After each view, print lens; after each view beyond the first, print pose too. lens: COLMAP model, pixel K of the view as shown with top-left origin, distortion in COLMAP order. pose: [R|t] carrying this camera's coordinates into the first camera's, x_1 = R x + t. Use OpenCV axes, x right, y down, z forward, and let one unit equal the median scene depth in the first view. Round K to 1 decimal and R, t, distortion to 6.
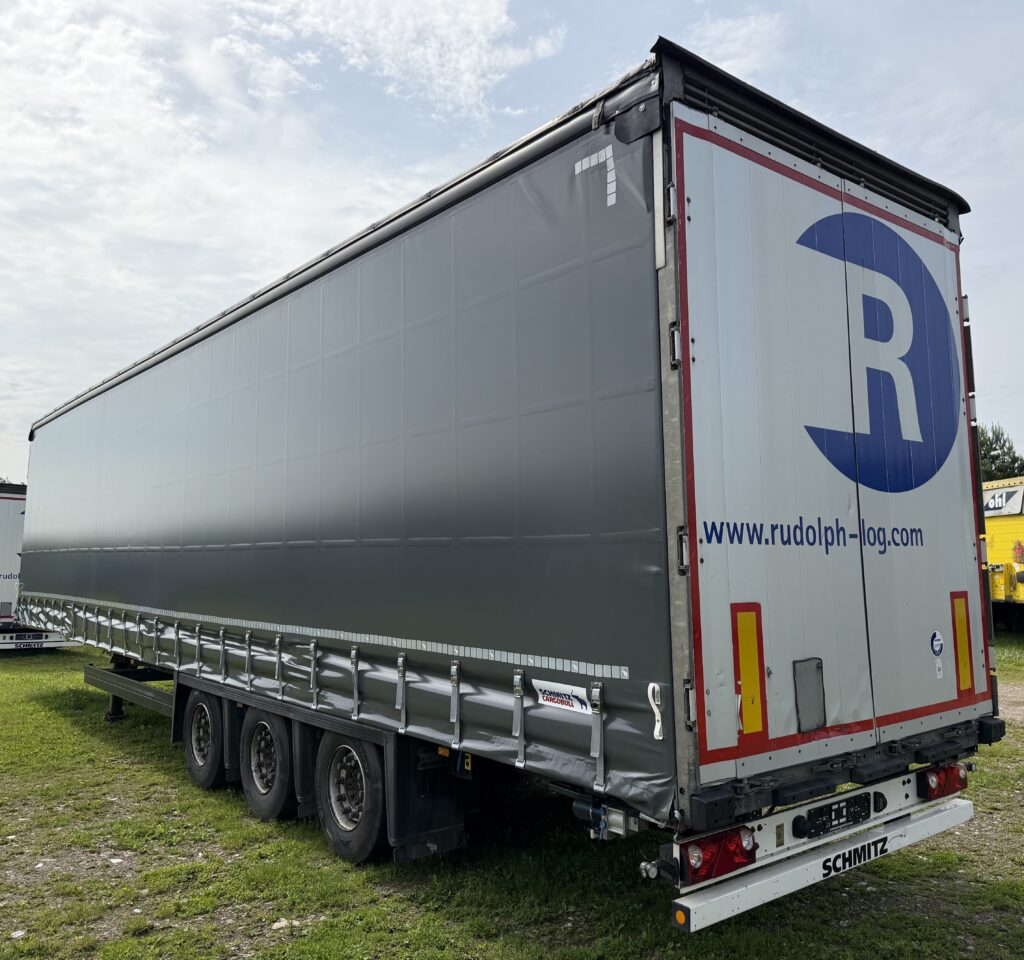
lens RADIAL K [[887.8, 0, 512.0], [0, 887.8, 480.0], [0, 0, 1]] dist [0.107778, -0.155406]
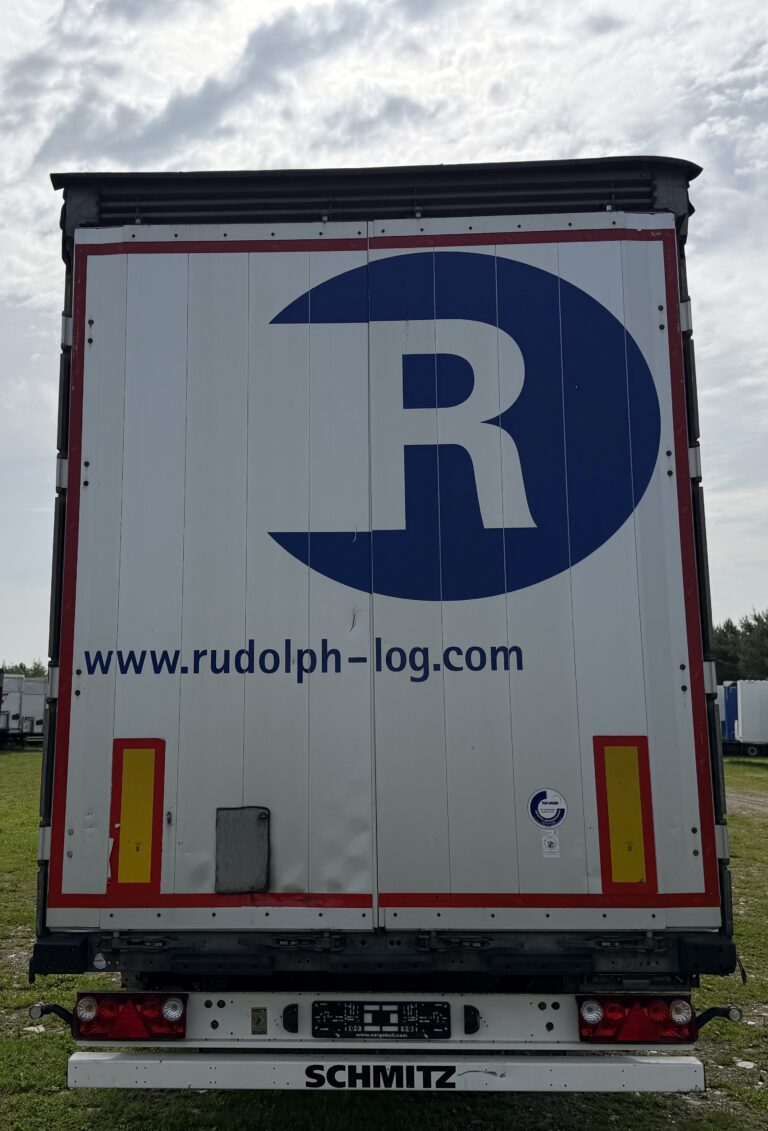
lens RADIAL K [[1028.3, 0, 384.0], [0, 1028.3, 565.5], [0, 0, 1]] dist [0.122628, -0.221290]
pose [[0.740551, -0.095052, -0.665244, 1.034358], [0.059463, 0.995332, -0.076022, 0.050604], [0.669364, 0.016740, 0.742746, 0.336975]]
